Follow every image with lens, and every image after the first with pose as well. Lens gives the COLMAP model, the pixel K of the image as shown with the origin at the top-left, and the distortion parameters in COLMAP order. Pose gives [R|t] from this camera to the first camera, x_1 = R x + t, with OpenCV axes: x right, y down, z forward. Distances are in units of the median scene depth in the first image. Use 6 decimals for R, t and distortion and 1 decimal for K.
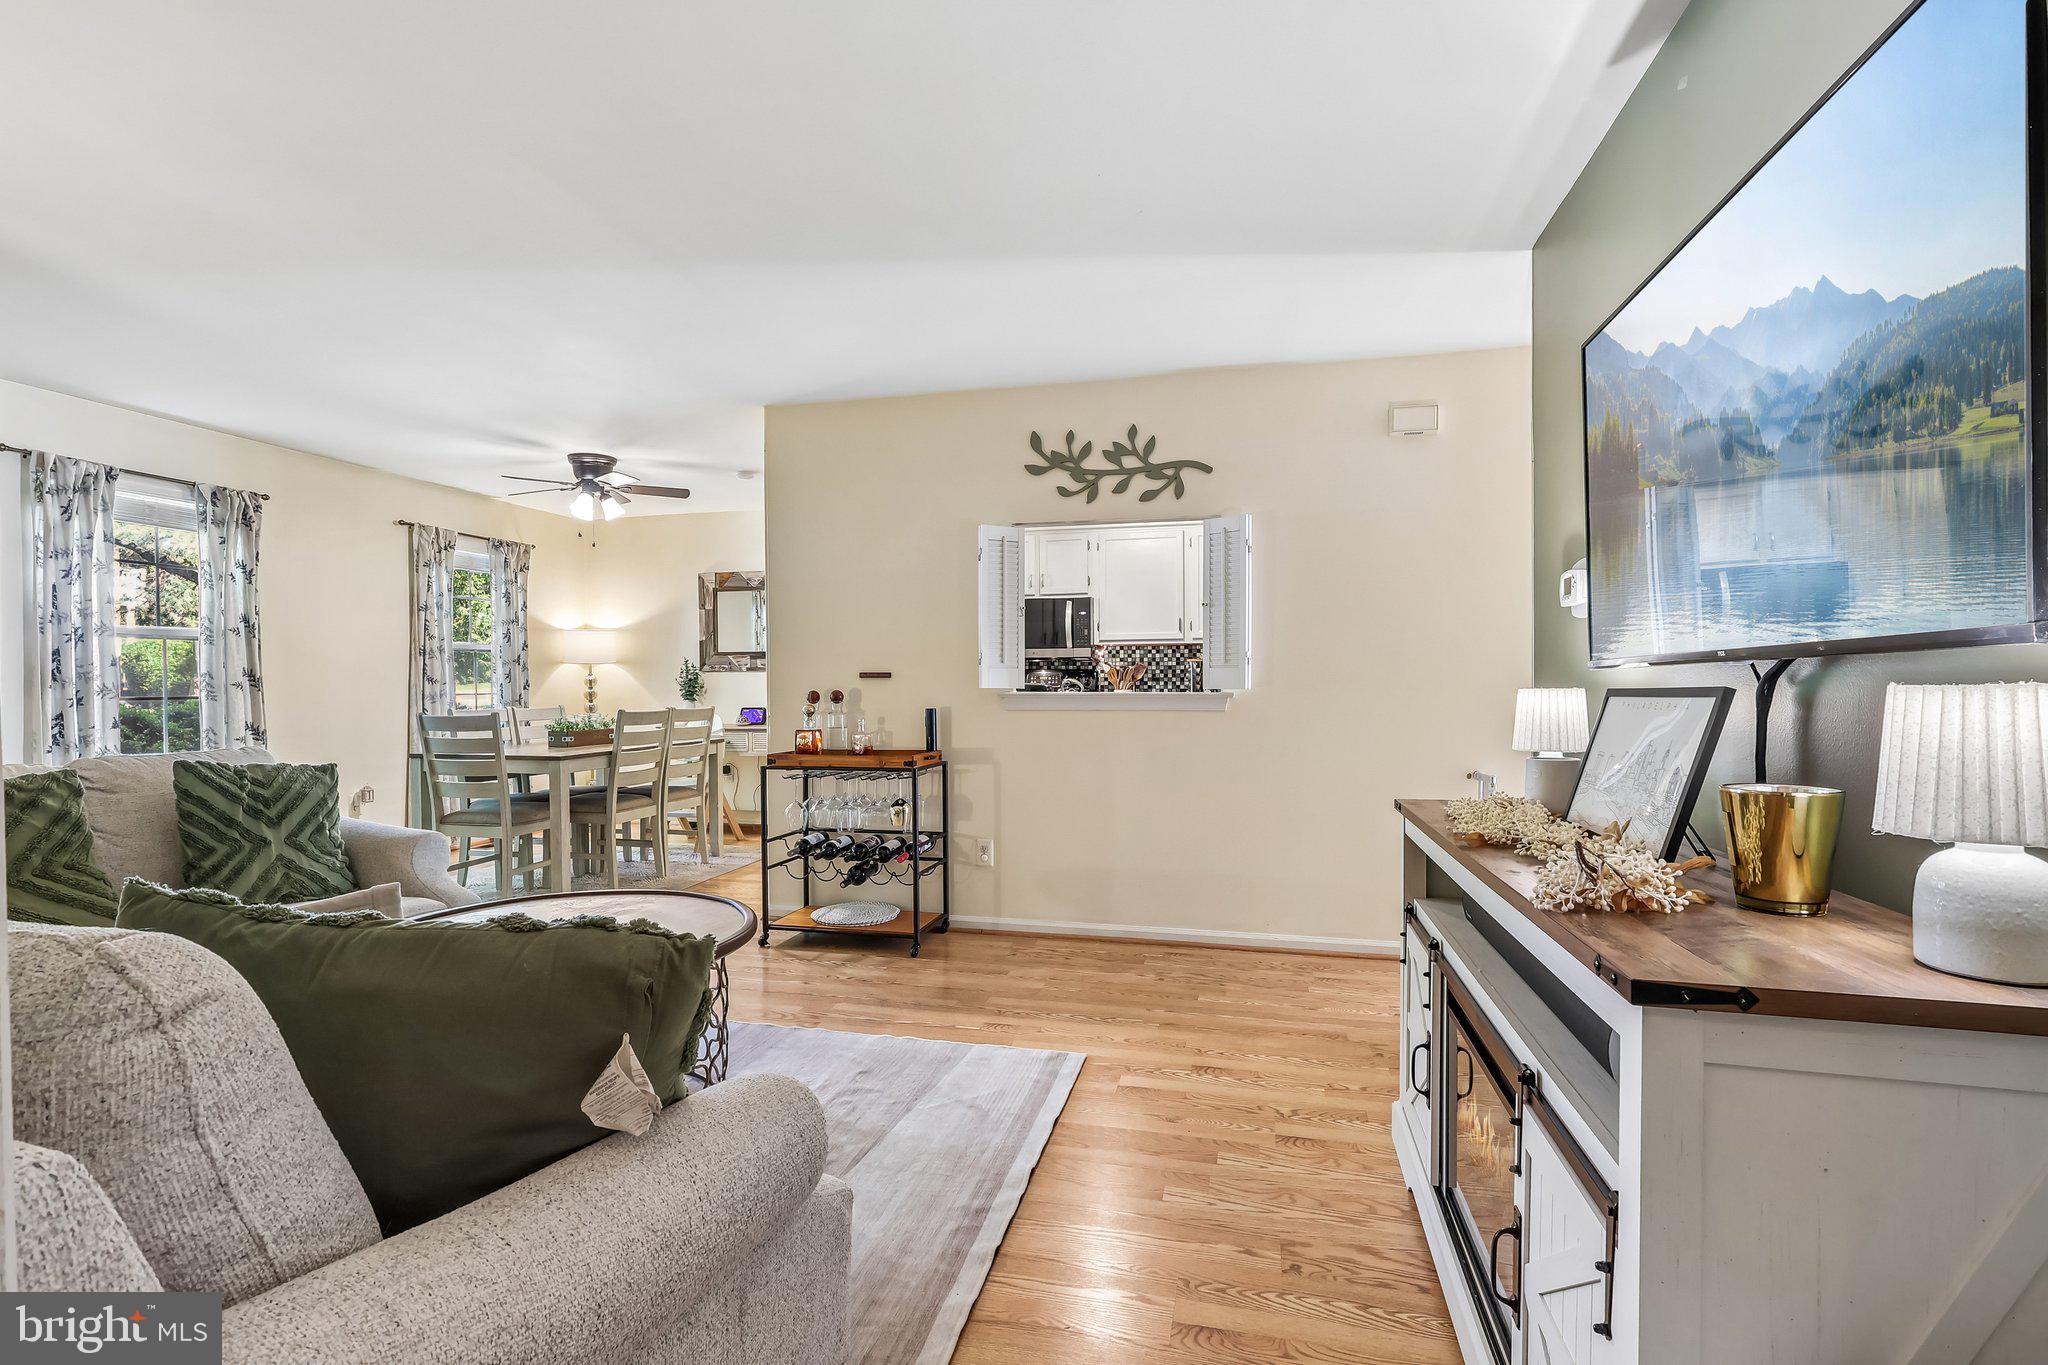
lens RADIAL K [[954.9, 0, 1034.9], [0, 954.9, 681.4], [0, 0, 1]] dist [0.001644, 0.000776]
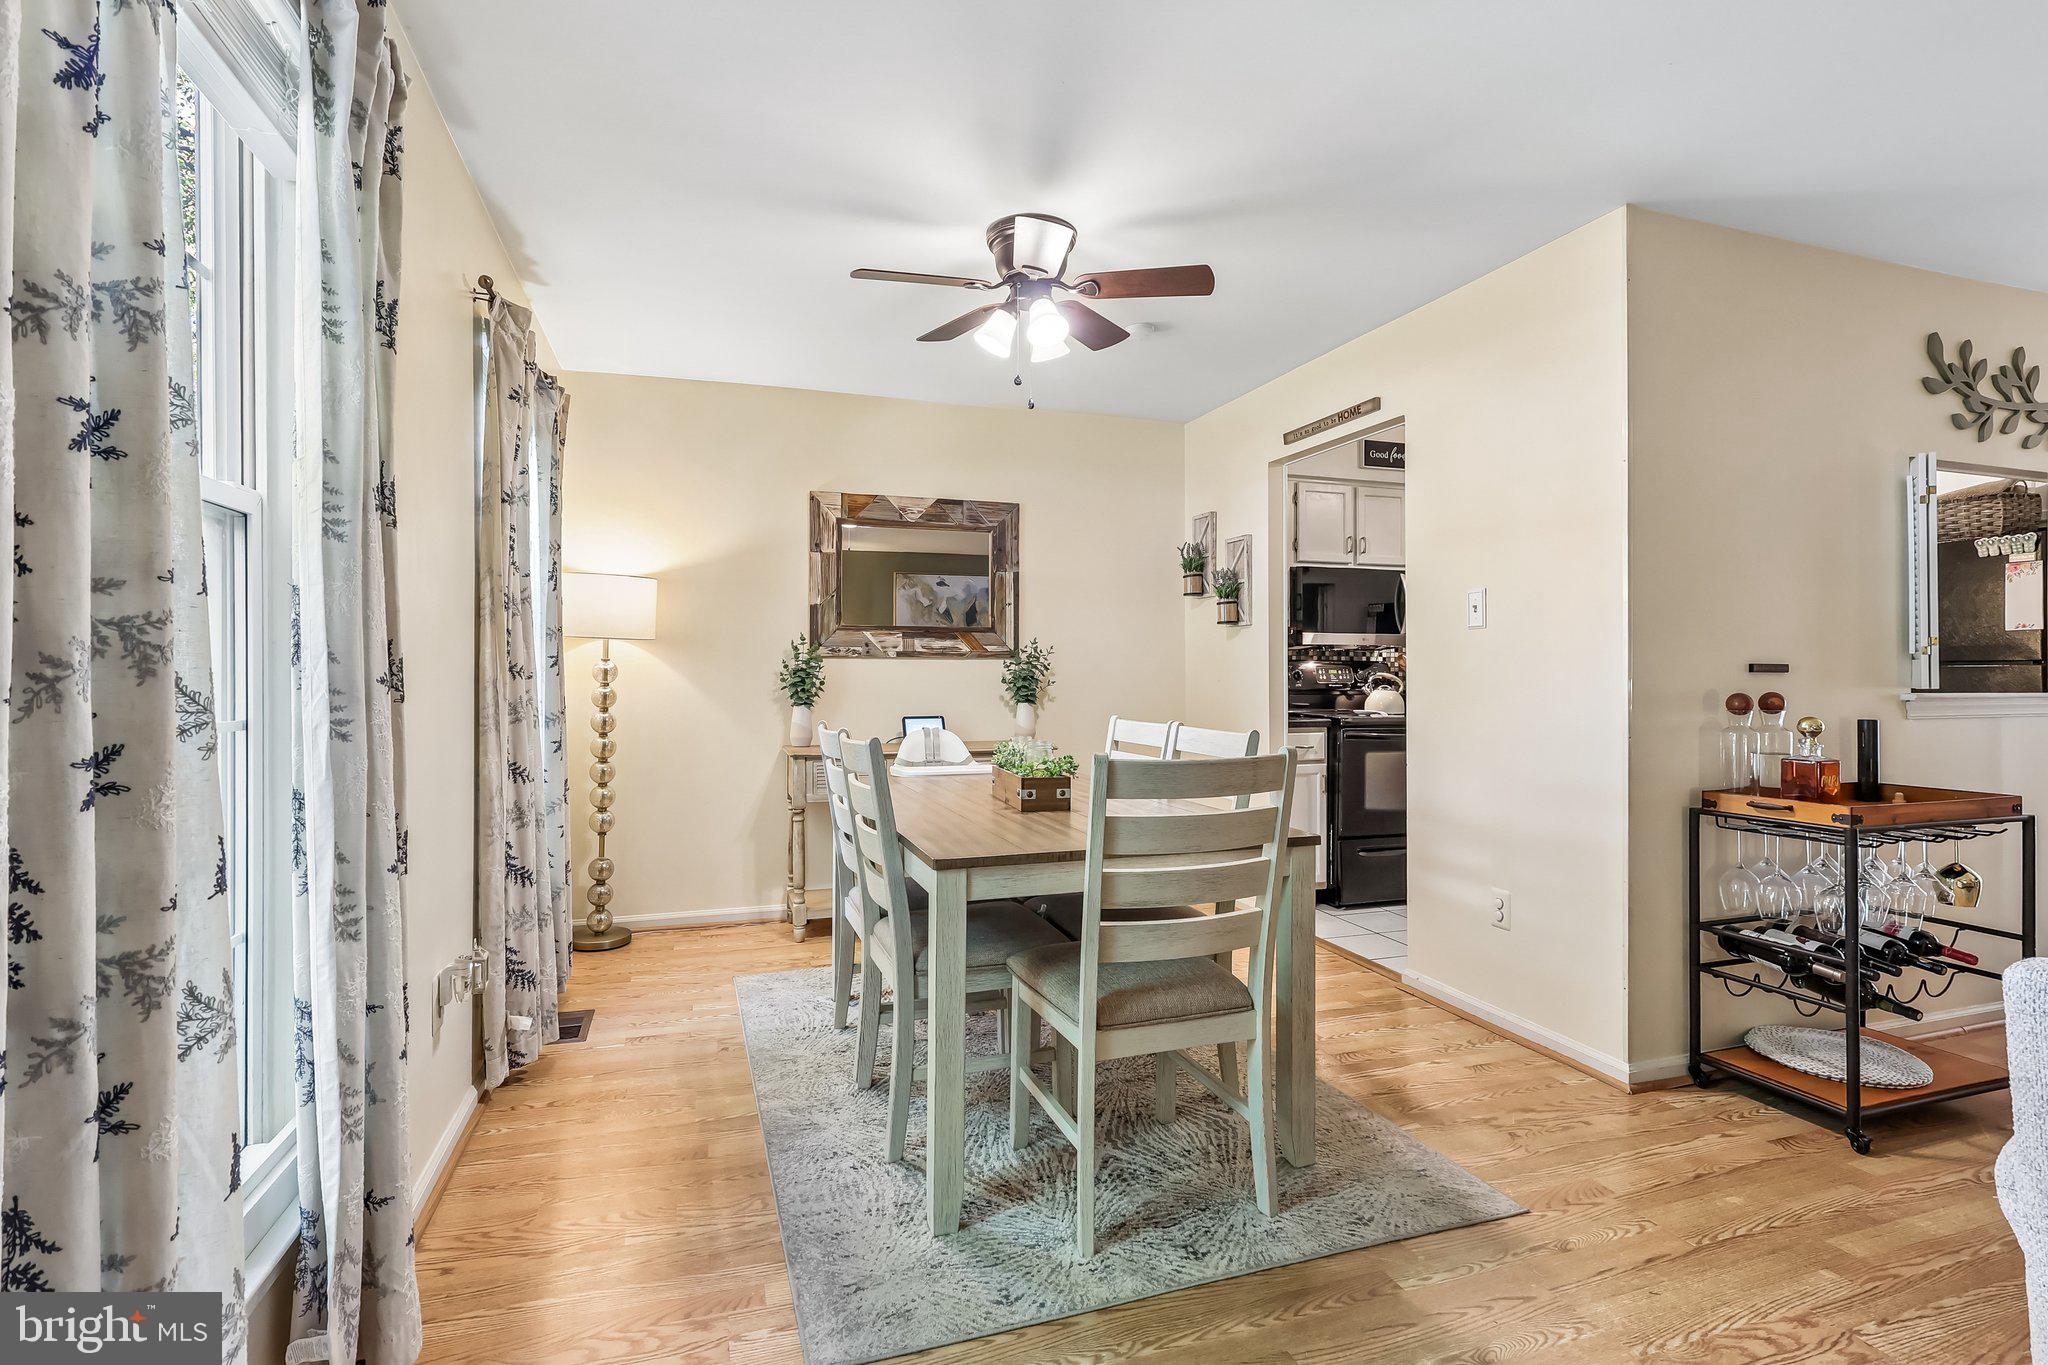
lens RADIAL K [[954.9, 0, 1023.3], [0, 954.9, 680.8], [0, 0, 1]] dist [0.001644, 0.000776]
pose [[0.850630, 0.000743, 0.525765, -0.832191], [-0.004715, 0.999970, 0.006214, 0.000528], [-0.525744, -0.007765, 0.850607, 0.641157]]
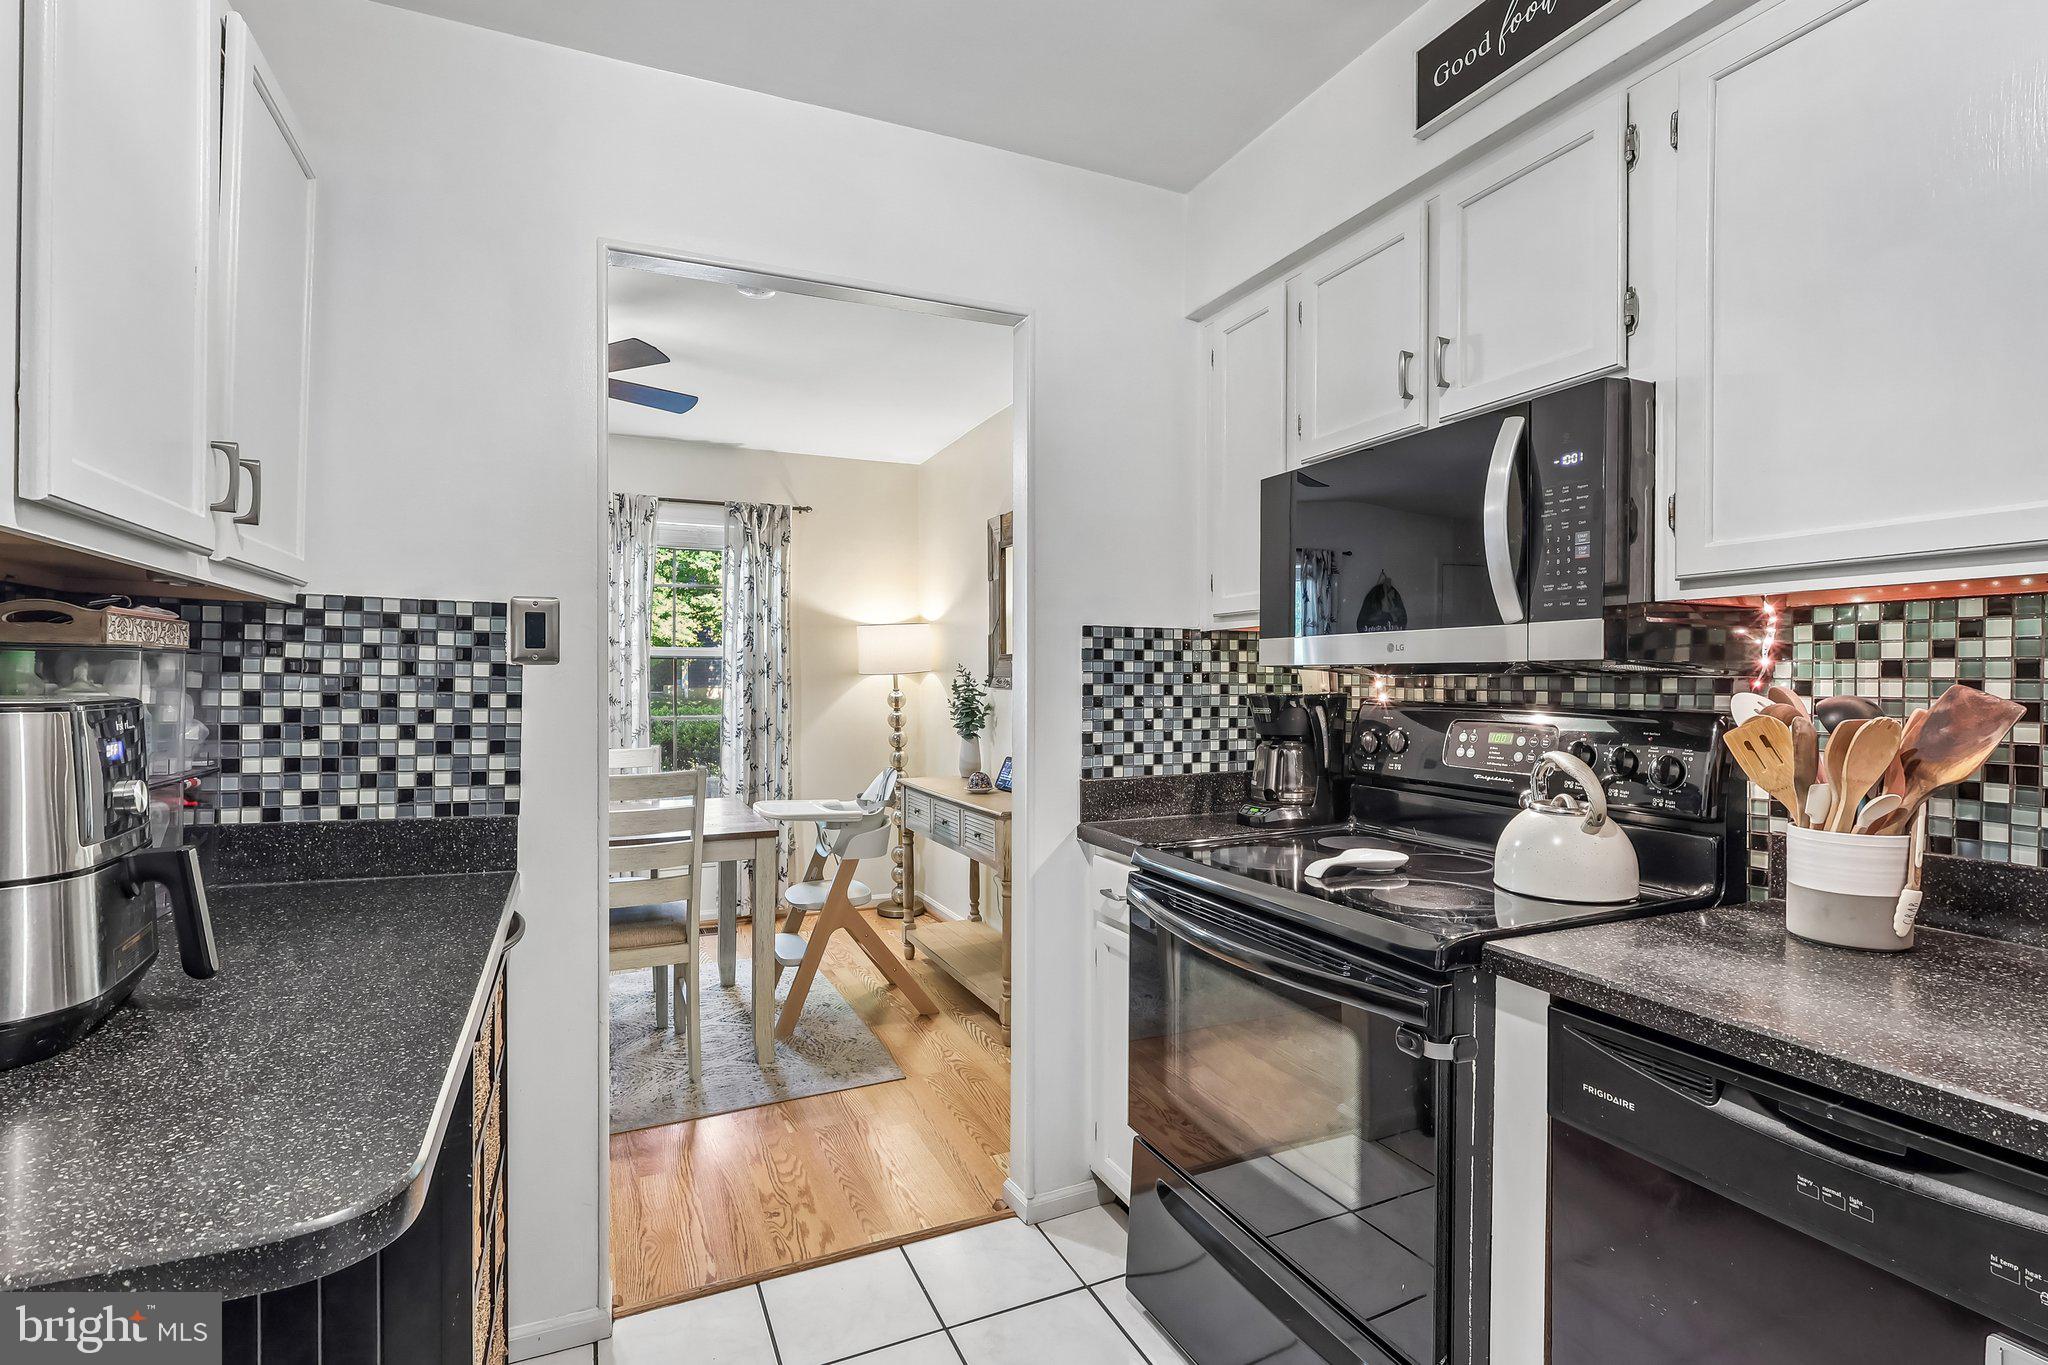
lens RADIAL K [[954.9, 0, 1034.7], [0, 954.9, 683.8], [0, 0, 1]] dist [0.001644, 0.000776]
pose [[0.617381, 0.010511, -0.786594, 0.192758], [-0.003133, 0.999936, 0.010903, -0.028990], [0.786658, -0.004267, 0.617374, 0.996493]]
